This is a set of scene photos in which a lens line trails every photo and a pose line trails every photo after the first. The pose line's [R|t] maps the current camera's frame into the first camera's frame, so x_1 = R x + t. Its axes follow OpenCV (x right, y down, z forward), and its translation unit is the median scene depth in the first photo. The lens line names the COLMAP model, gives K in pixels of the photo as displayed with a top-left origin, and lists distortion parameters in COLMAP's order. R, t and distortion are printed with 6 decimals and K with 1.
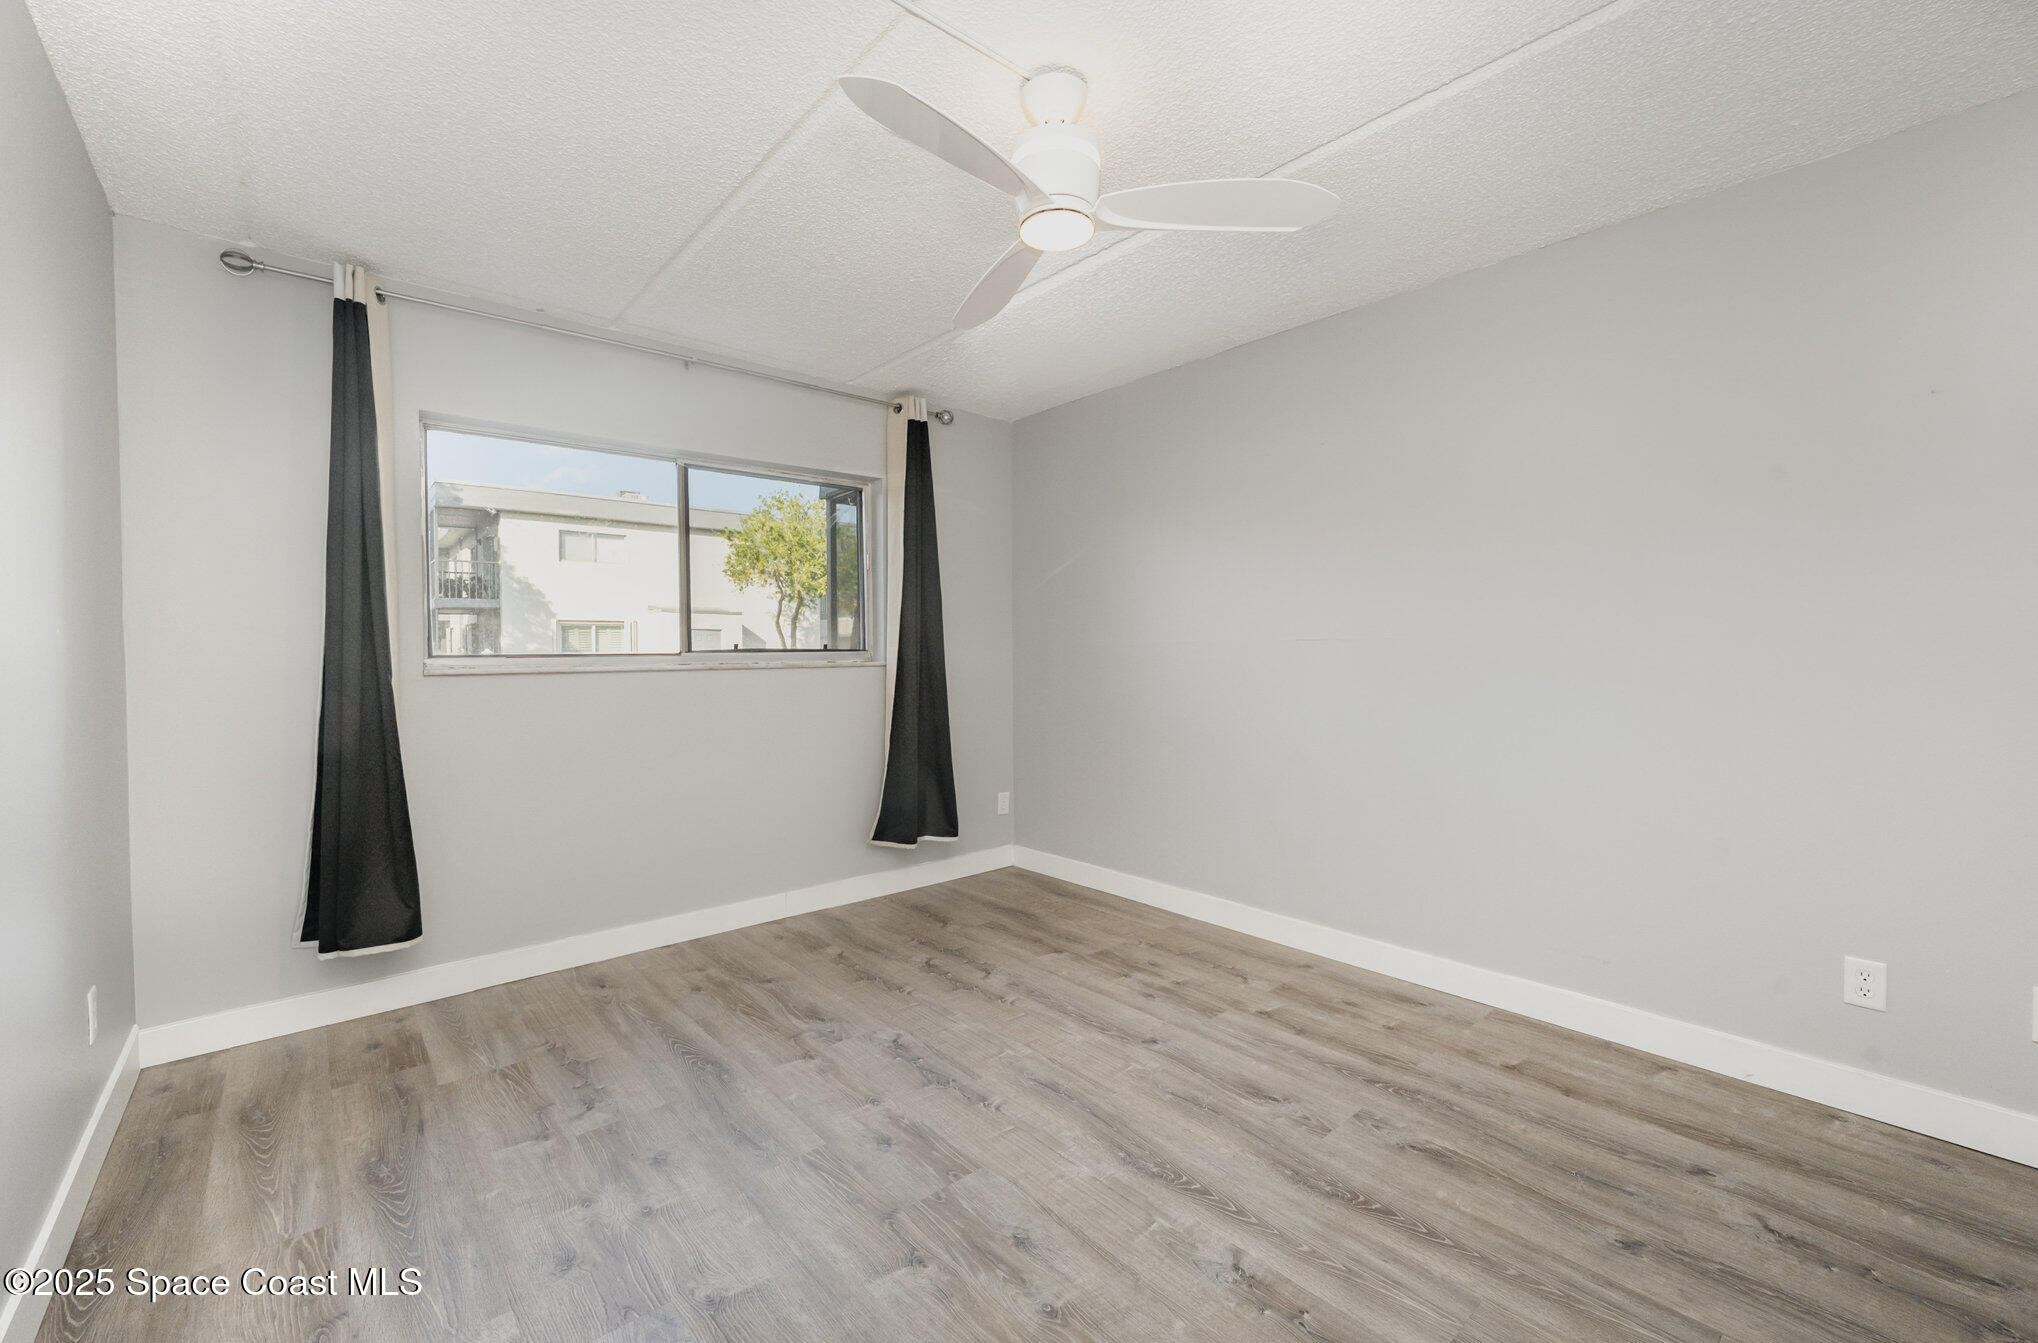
lens RADIAL K [[827.7, 0, 1019.0], [0, 827.7, 671.5], [0, 0, 1]] dist [-0.001949, -0.000188]
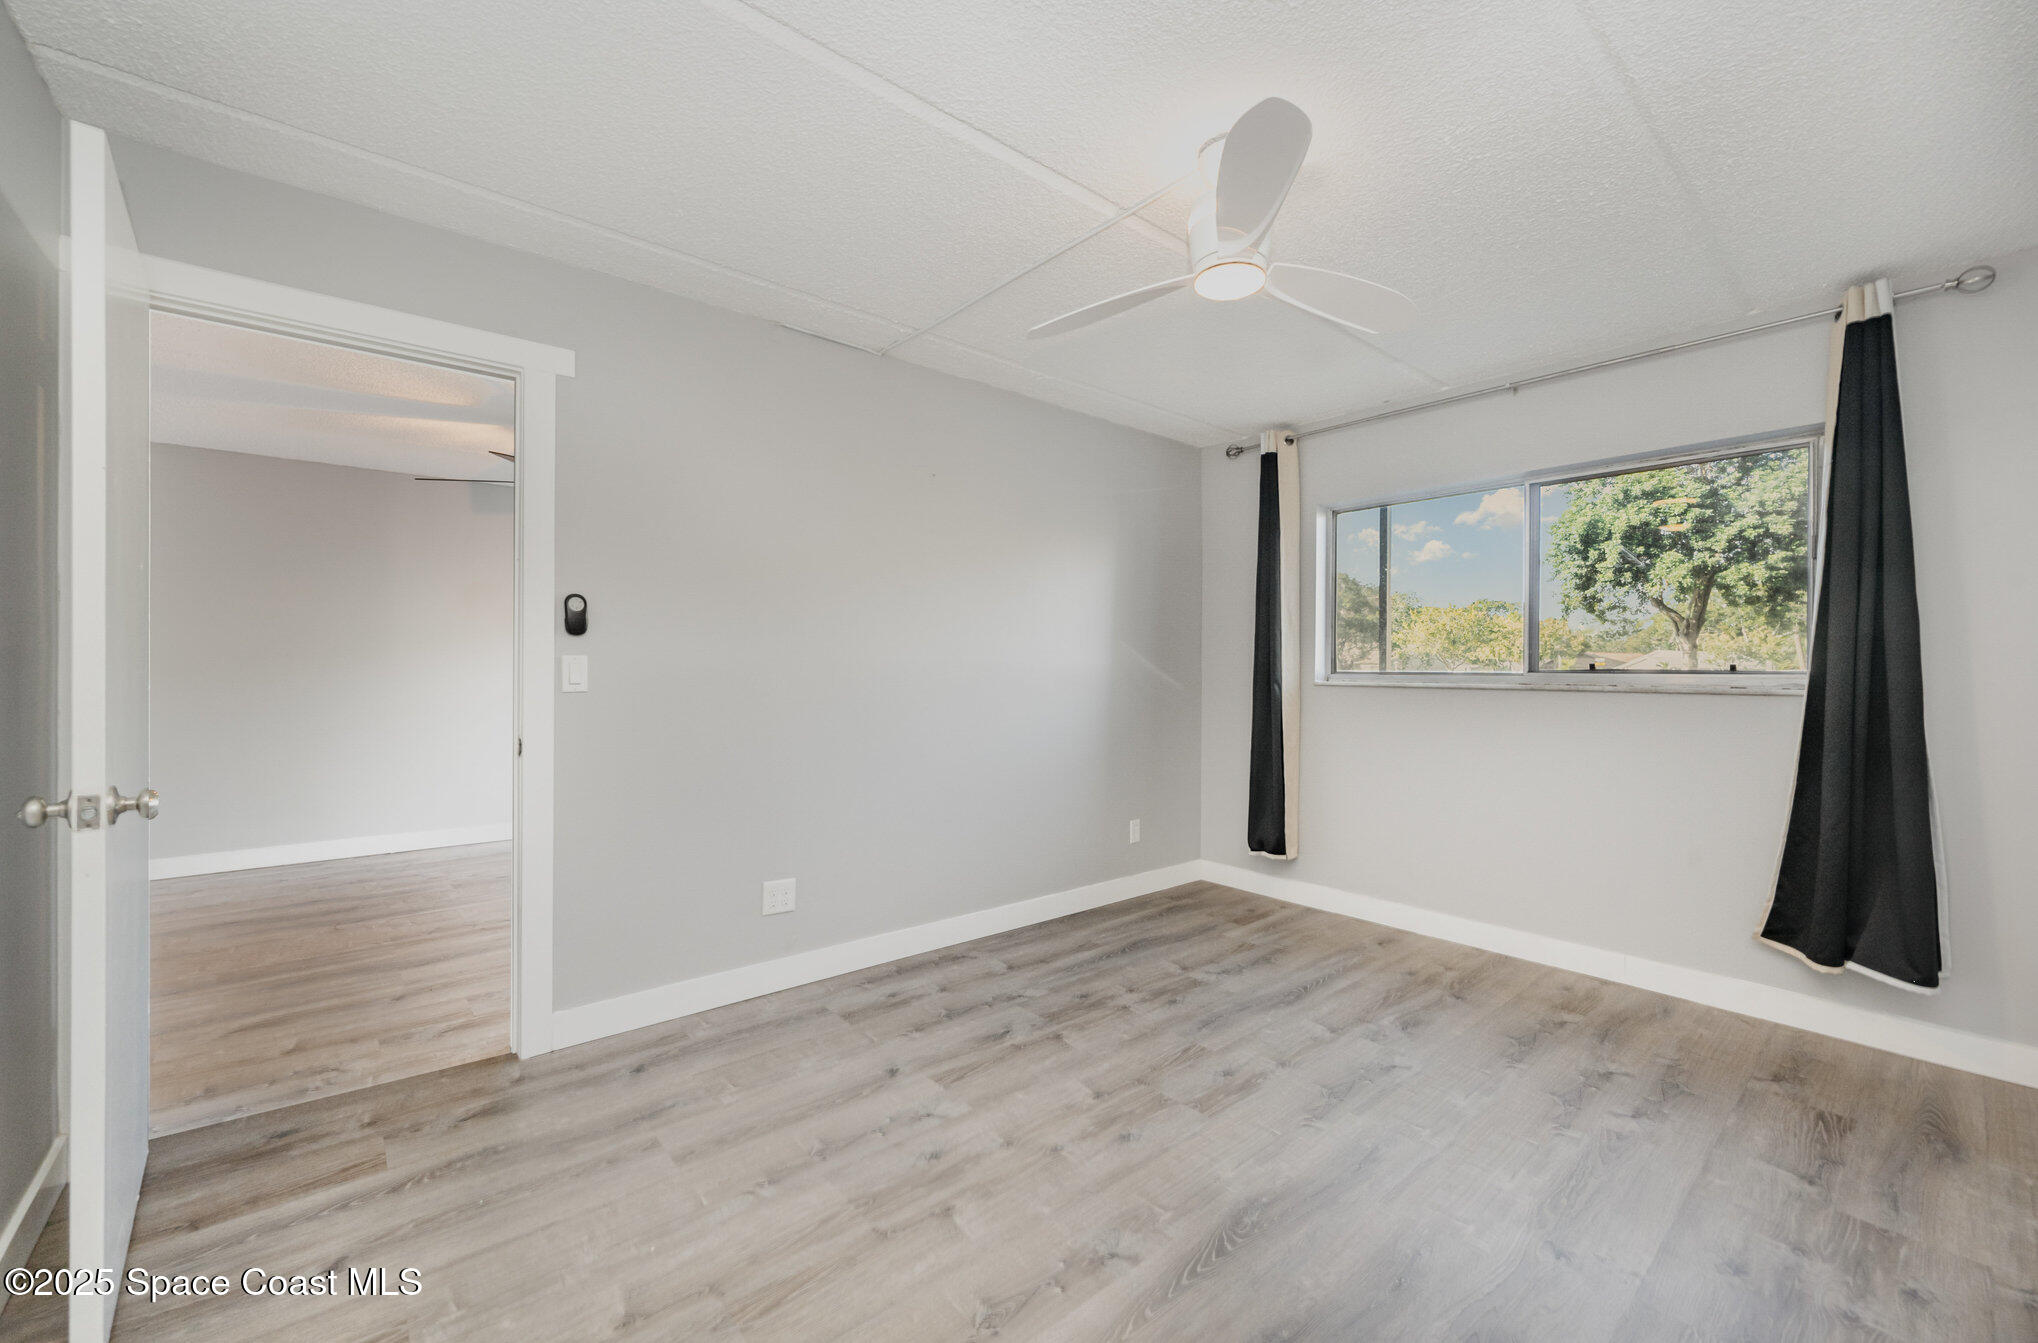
lens RADIAL K [[811.2, 0, 1019.0], [0, 811.2, 671.5], [0, 0, 1]] dist [-0.000546, -0.000176]
pose [[-0.007505, 0.013018, -0.999887, 0.700714], [-0.034051, 0.999332, 0.013267, -0.018895], [0.999392, 0.034147, -0.007057, 0.467066]]
